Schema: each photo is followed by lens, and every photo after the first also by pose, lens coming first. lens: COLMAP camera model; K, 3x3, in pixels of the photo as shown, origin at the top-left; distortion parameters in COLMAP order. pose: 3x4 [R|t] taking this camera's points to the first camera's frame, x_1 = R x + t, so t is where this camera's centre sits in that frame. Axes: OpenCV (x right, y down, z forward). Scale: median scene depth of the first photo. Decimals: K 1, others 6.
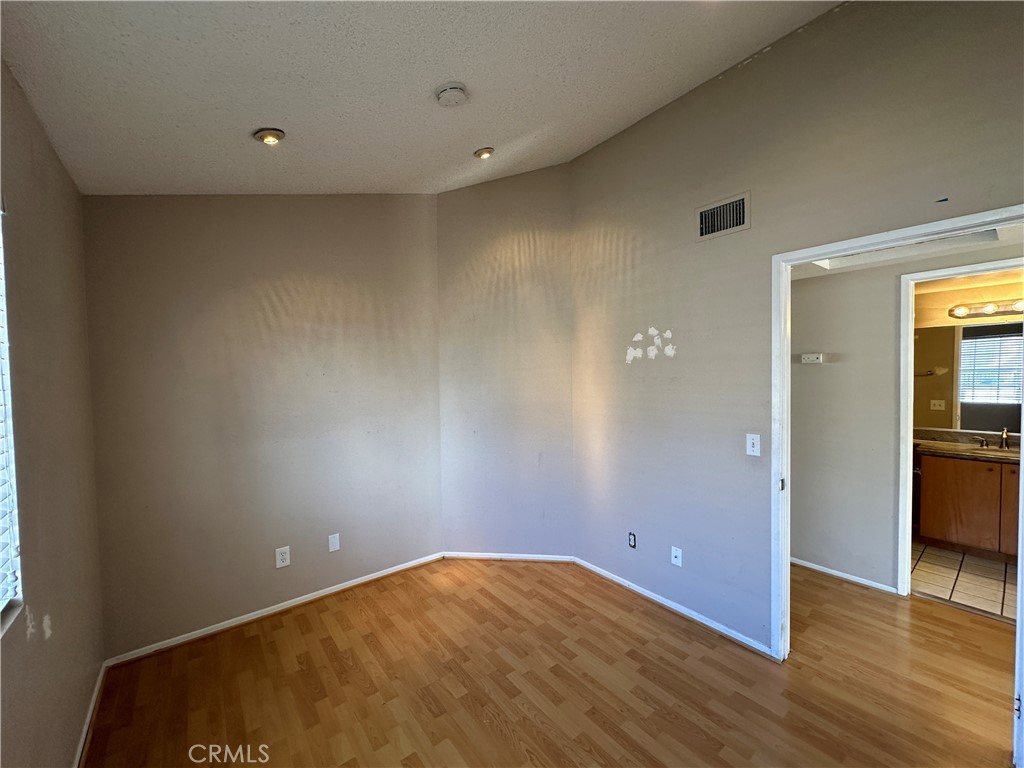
lens RADIAL K [[408.3, 0, 515.0], [0, 408.3, 384.6], [0, 0, 1]] dist [-0.002266, 0.000919]
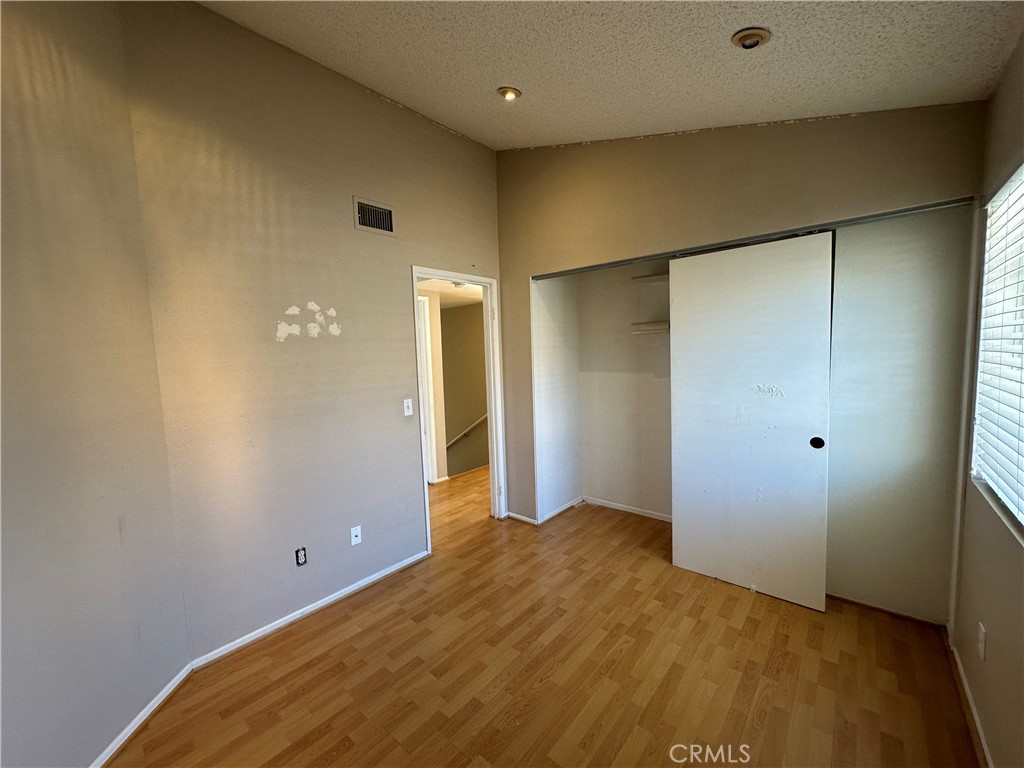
lens RADIAL K [[408.3, 0, 509.1], [0, 408.3, 383.7], [0, 0, 1]] dist [-0.002266, 0.000919]
pose [[-0.179777, -0.053600, 0.982246, -0.635498], [0.068094, 0.995441, 0.066784, 0.006799], [-0.981348, 0.078891, -0.175307, 0.770791]]
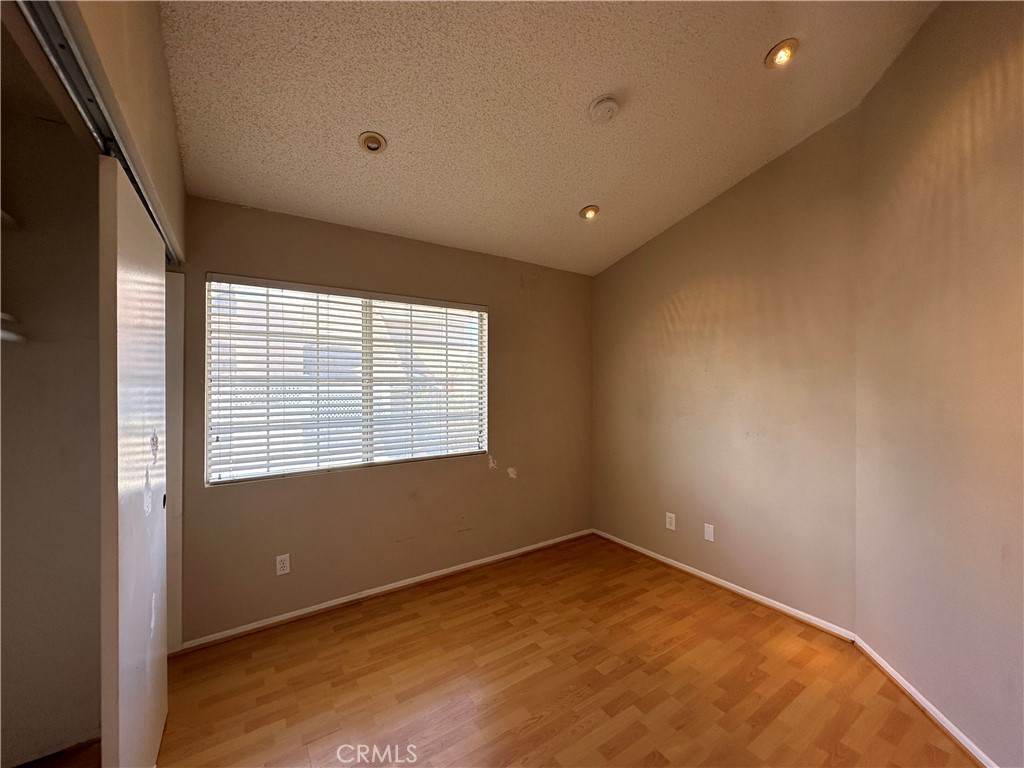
lens RADIAL K [[408.3, 0, 504.6], [0, 408.3, 382.5], [0, 0, 1]] dist [-0.002266, 0.000919]
pose [[-0.086539, 0.016858, -0.996106, 0.694867], [-0.031474, 0.999311, 0.019646, 0.001136], [0.995751, 0.033052, -0.085949, 0.613055]]
